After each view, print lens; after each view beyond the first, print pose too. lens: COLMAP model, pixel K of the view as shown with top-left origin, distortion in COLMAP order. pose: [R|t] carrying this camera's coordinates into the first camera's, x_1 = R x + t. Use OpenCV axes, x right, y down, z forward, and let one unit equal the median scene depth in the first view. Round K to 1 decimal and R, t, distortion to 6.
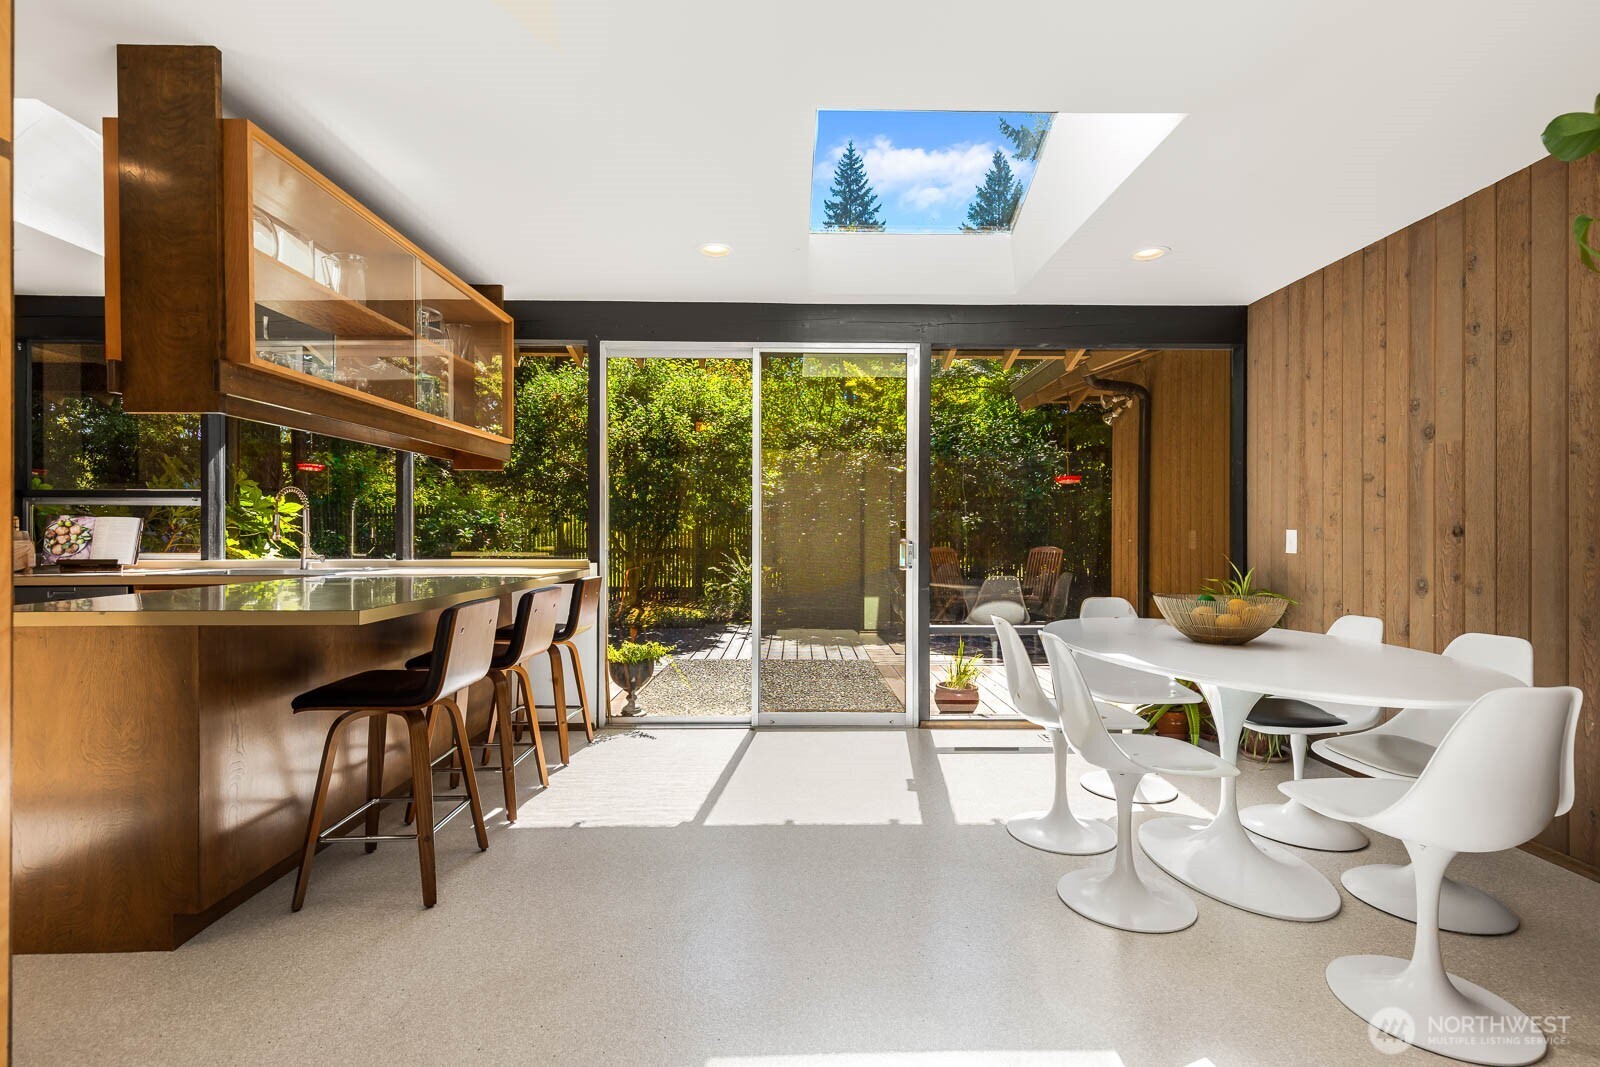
lens RADIAL K [[730.0, 0, 800.0], [0, 730.0, 533.5], [0, 0, 1]] dist [0.013326, 0.000082]
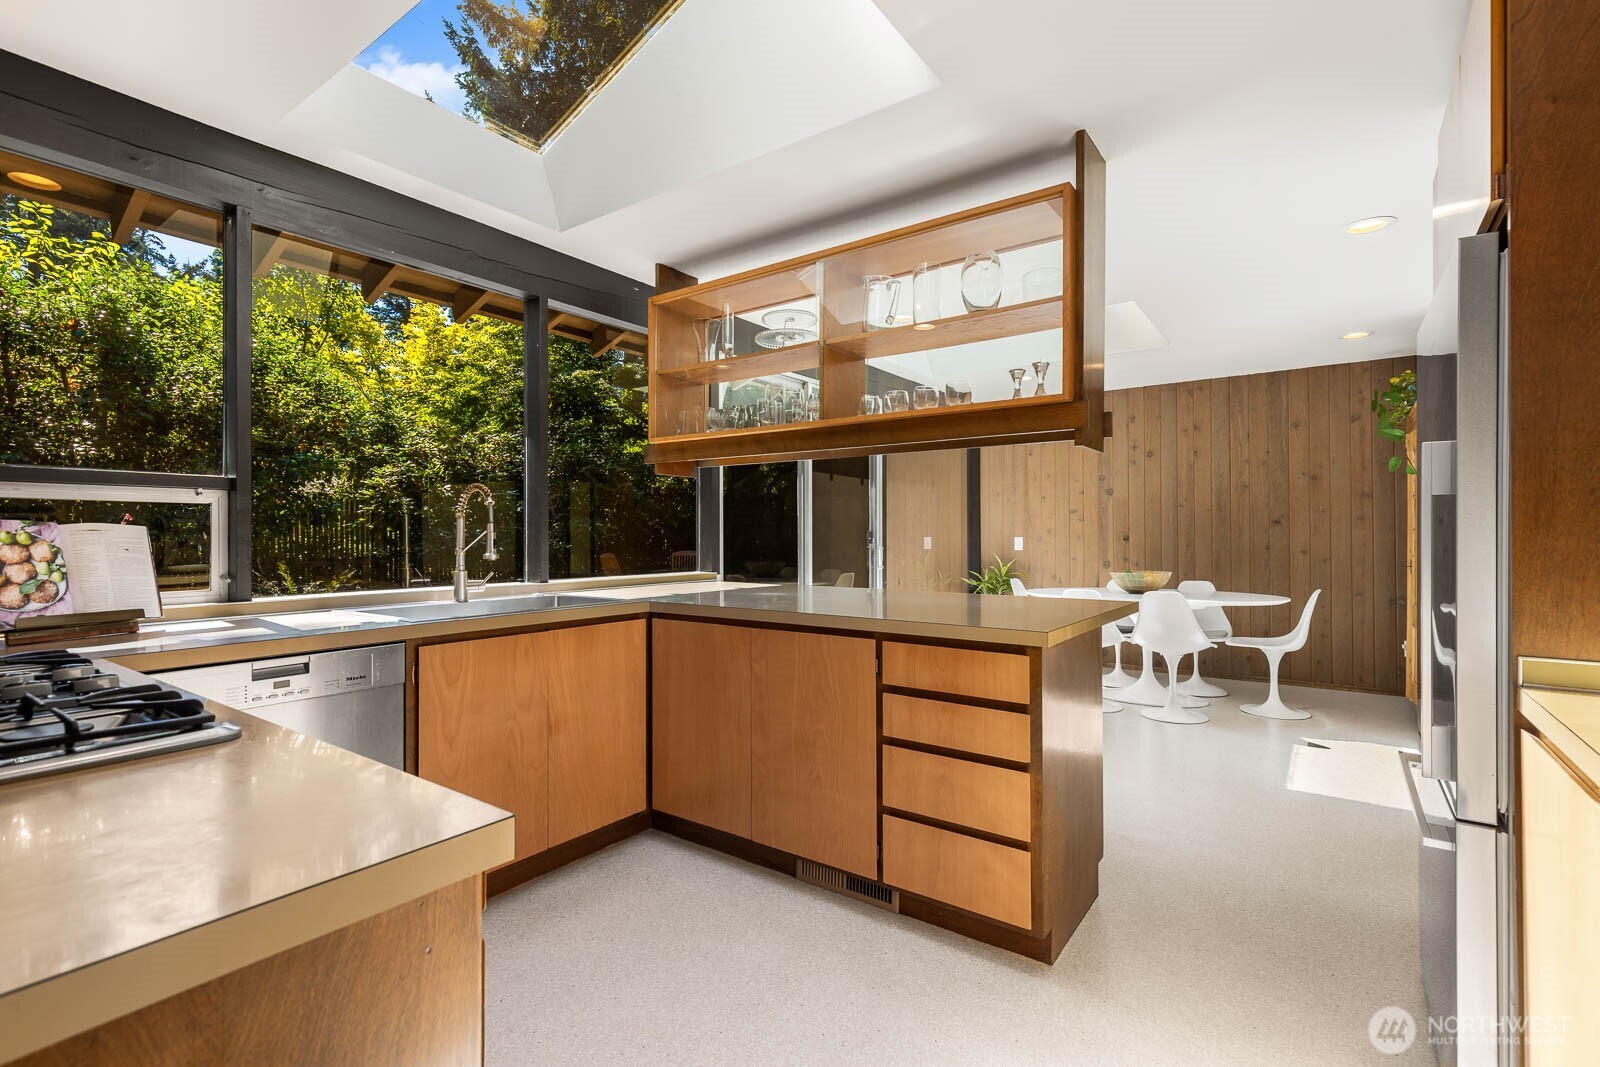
lens RADIAL K [[730.0, 0, 800.0], [0, 730.0, 533.5], [0, 0, 1]] dist [0.013326, 0.000082]
pose [[0.600995, -0.001578, 0.799252, -1.073695], [0.005622, 0.999982, -0.002252, -0.012770], [-0.799233, 0.005847, 0.600992, 0.345555]]
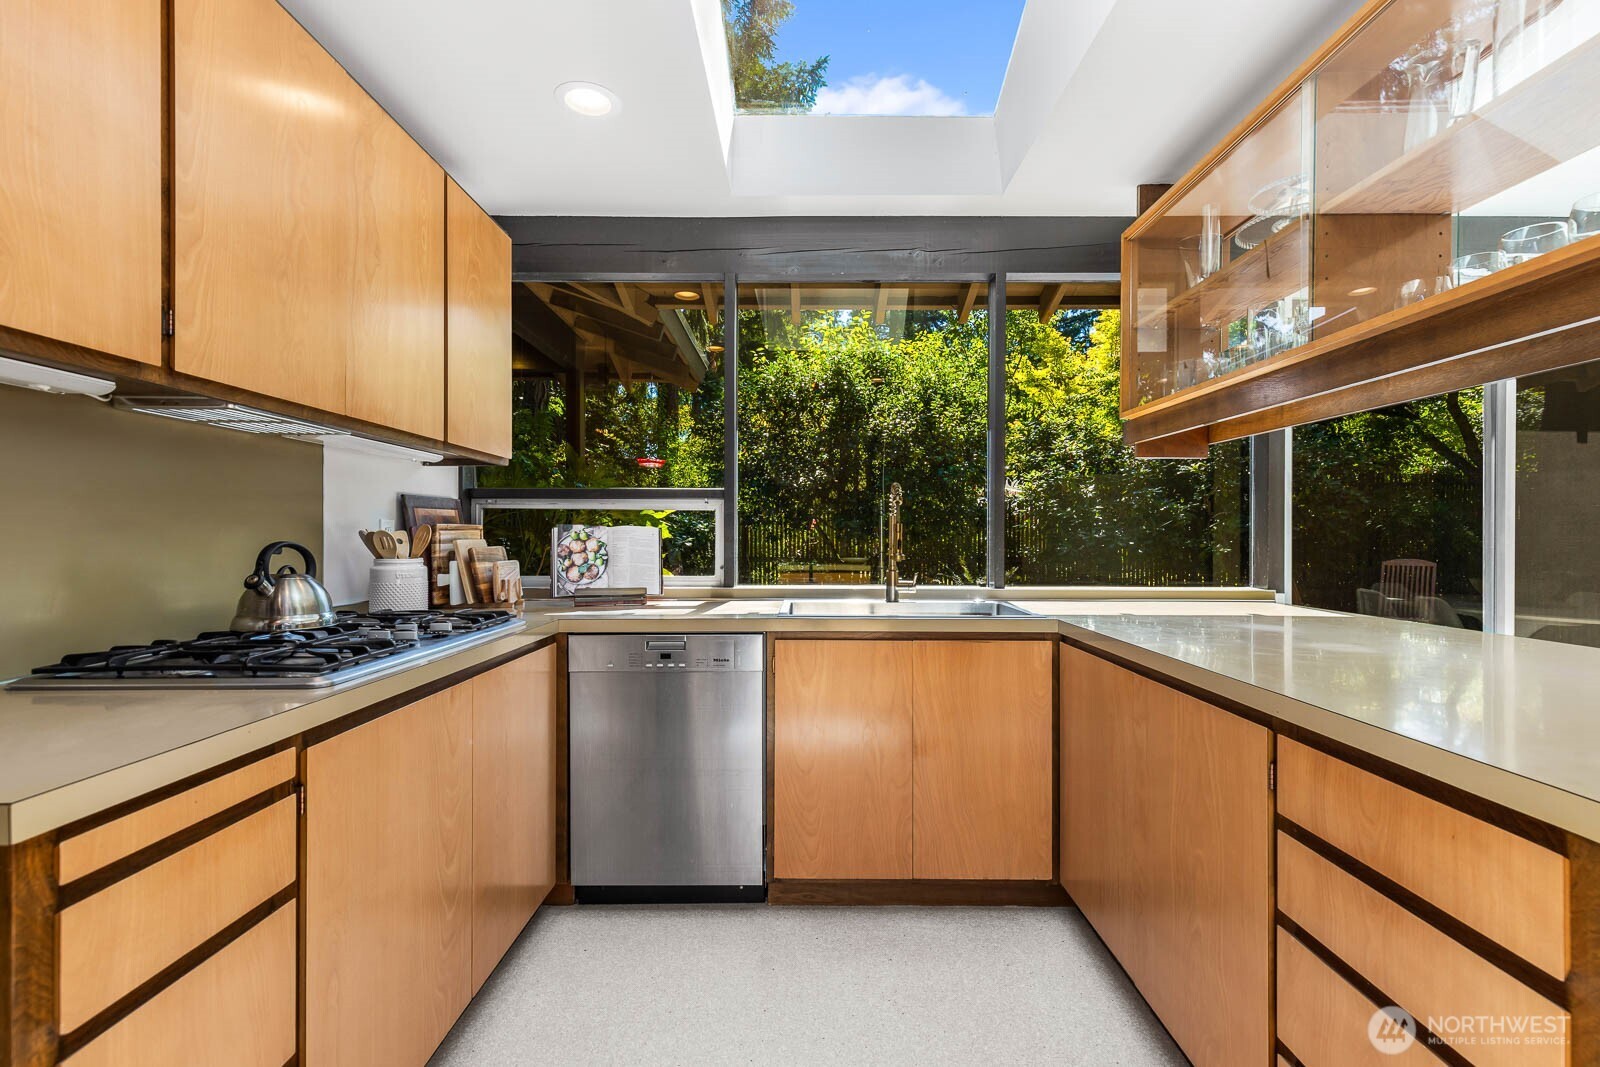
lens RADIAL K [[722.7, 0, 802.3], [0, 722.7, 544.8], [0, 0, 1]] dist [0.014747, 0.000206]
pose [[0.999898, 0.002407, -0.014066, -0.780225], [-0.002263, 0.999945, 0.010233, -0.012776], [0.014090, -0.010200, 0.999849, 0.328238]]
